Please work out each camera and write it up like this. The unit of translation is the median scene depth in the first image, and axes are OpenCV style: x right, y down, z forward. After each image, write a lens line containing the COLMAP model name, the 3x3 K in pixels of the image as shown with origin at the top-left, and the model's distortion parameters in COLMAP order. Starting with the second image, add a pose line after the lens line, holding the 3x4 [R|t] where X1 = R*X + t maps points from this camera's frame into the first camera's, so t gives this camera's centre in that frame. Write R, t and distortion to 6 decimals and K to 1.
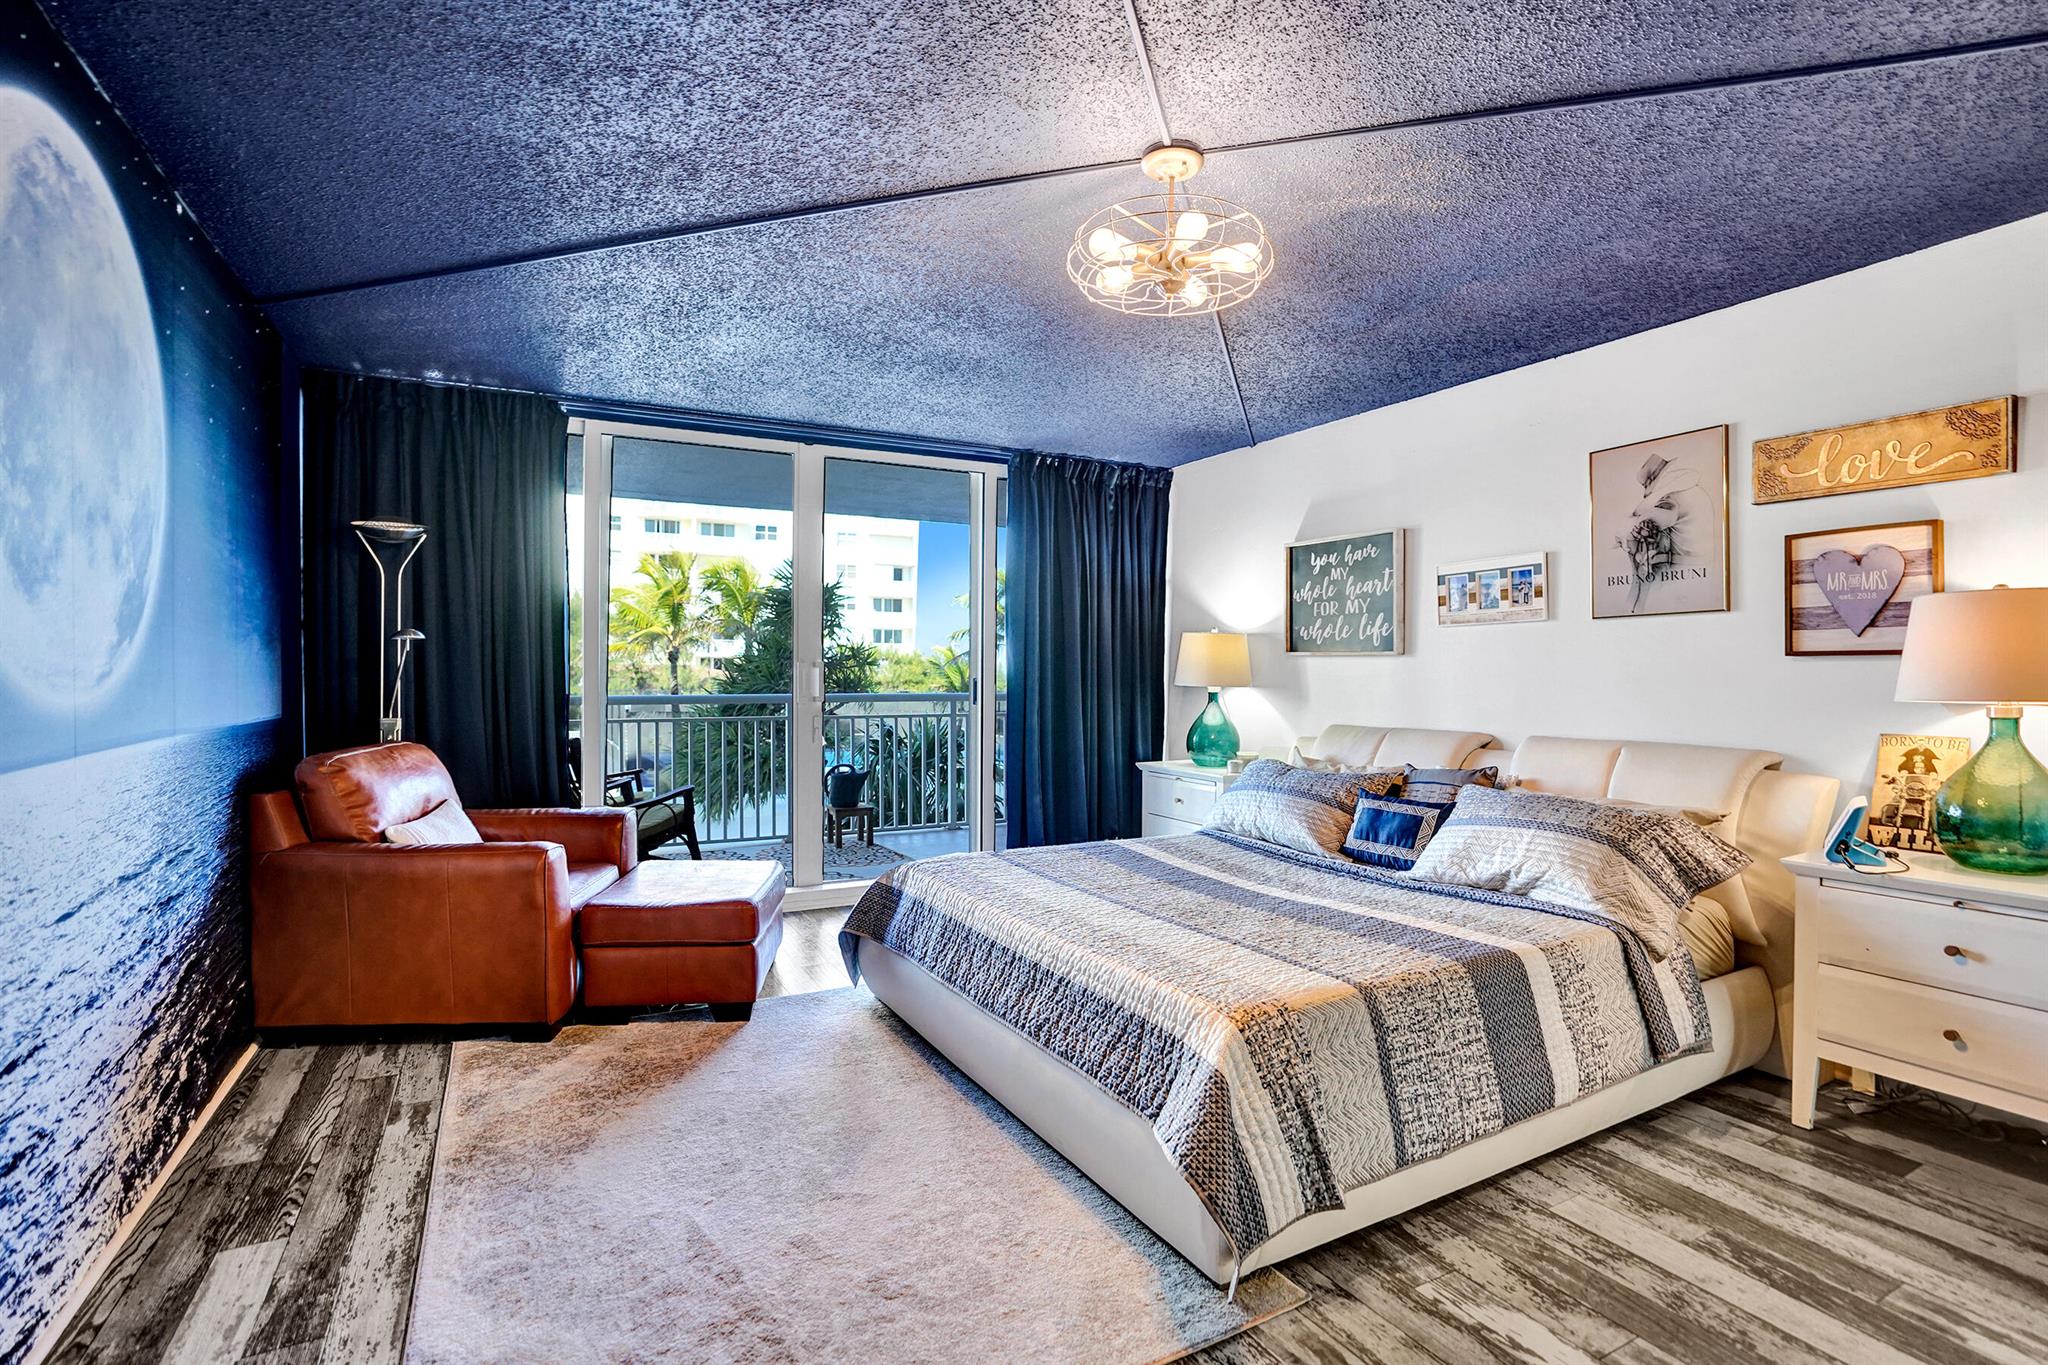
lens RADIAL K [[937.5, 0, 1053.2], [0, 937.5, 686.5], [0, 0, 1]] dist [-0.061691, 0.019396]
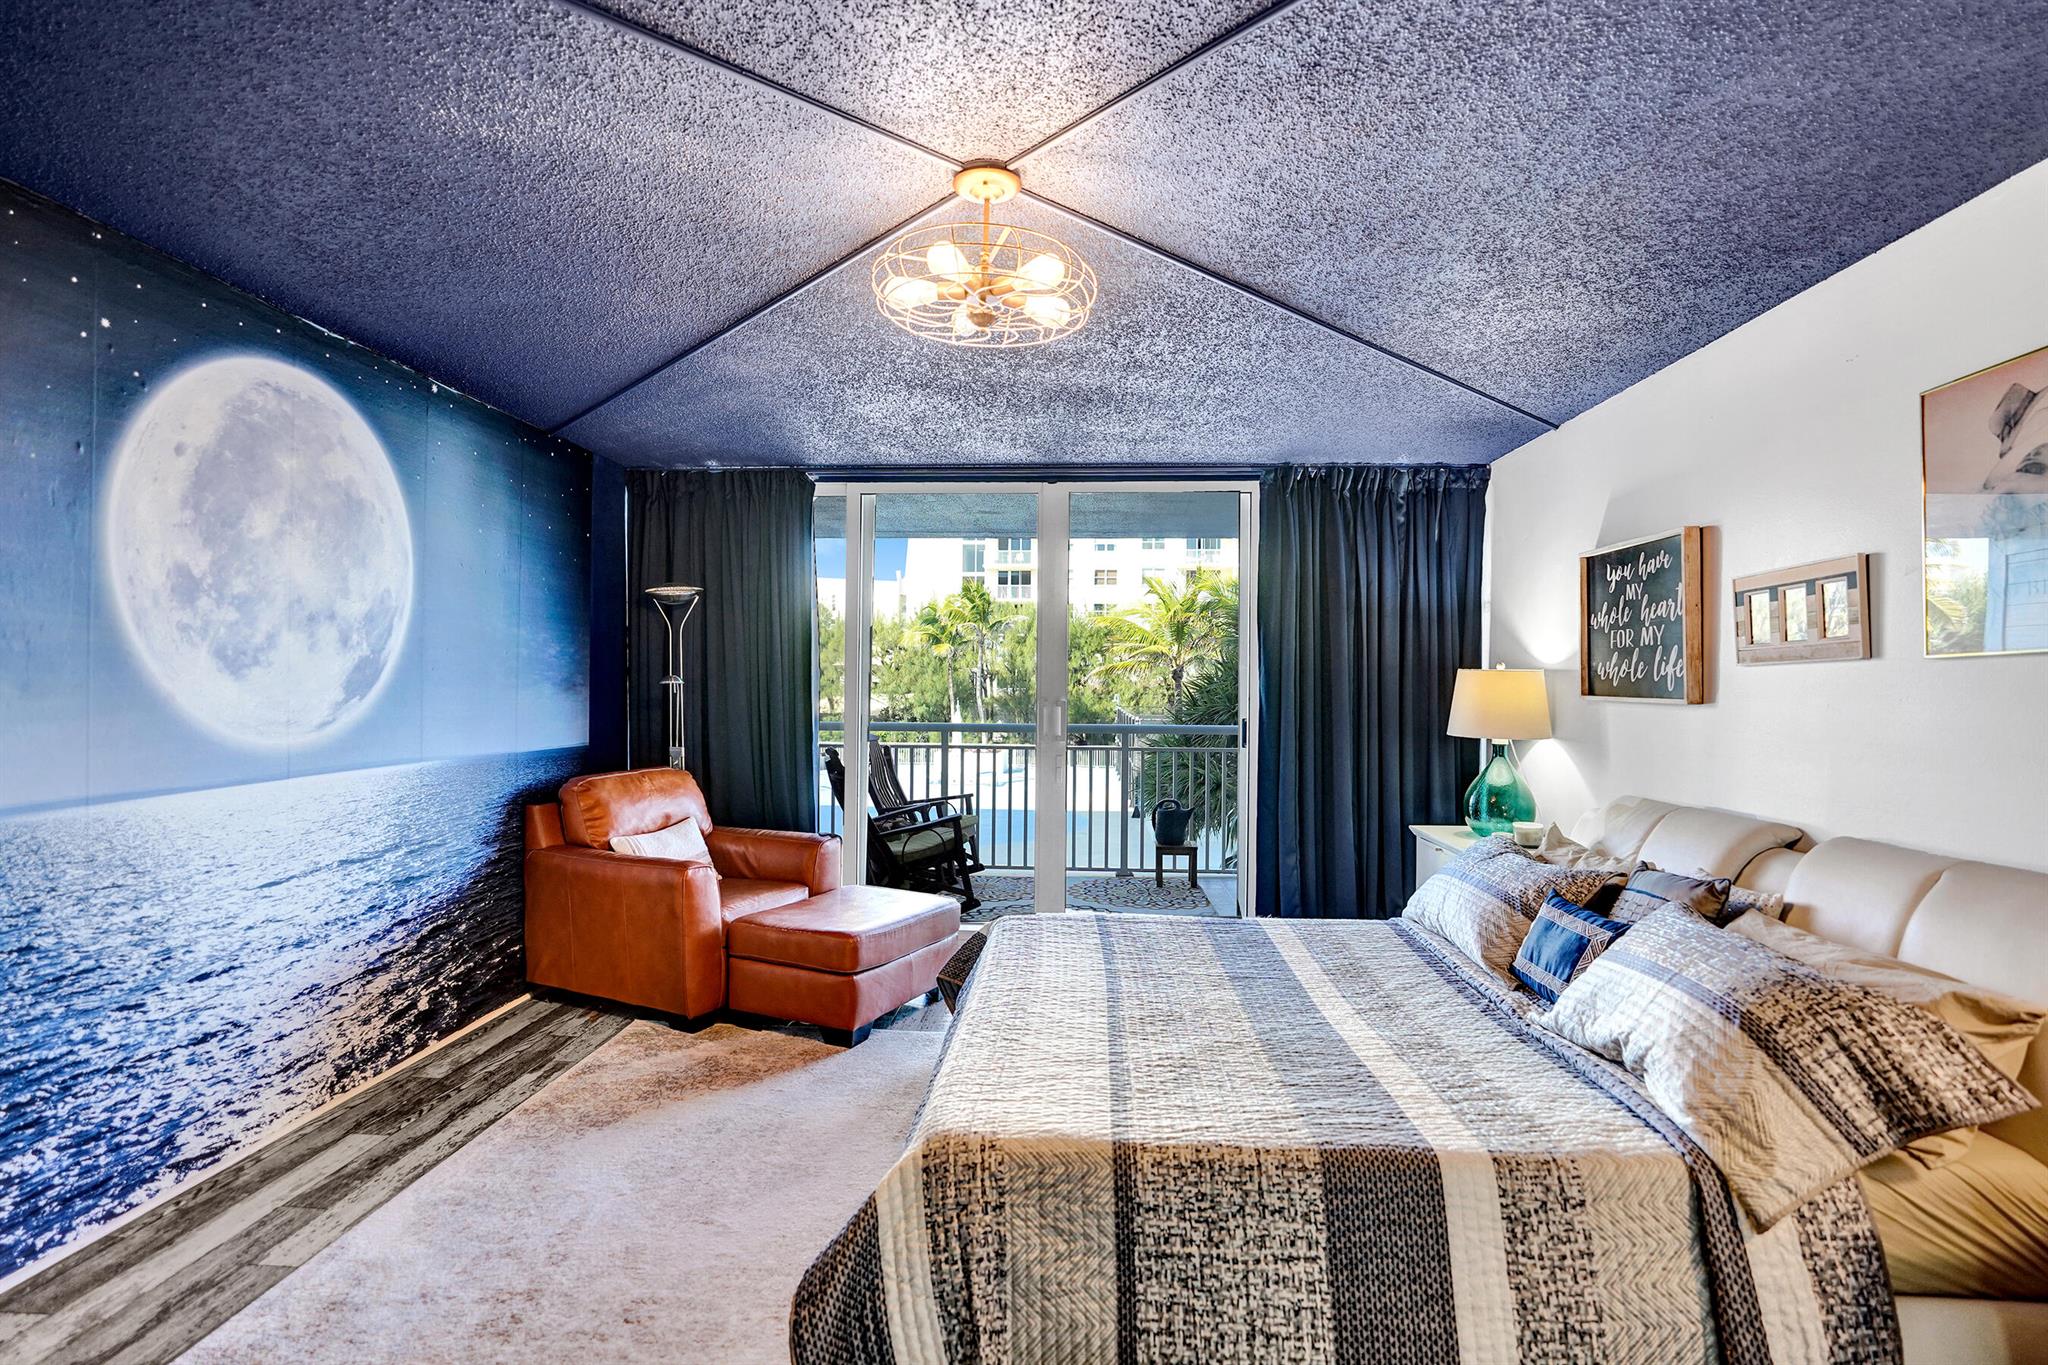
lens RADIAL K [[993.9, 0, 1024.0], [0, 993.9, 682.5], [0, 0, 1]] dist [-0.065333, 0.031220]
pose [[0.852728, 0.001322, -0.522354, 0.508169], [-0.015552, 0.999618, -0.022859, -0.040805], [0.522124, 0.027616, 0.852422, 0.156981]]
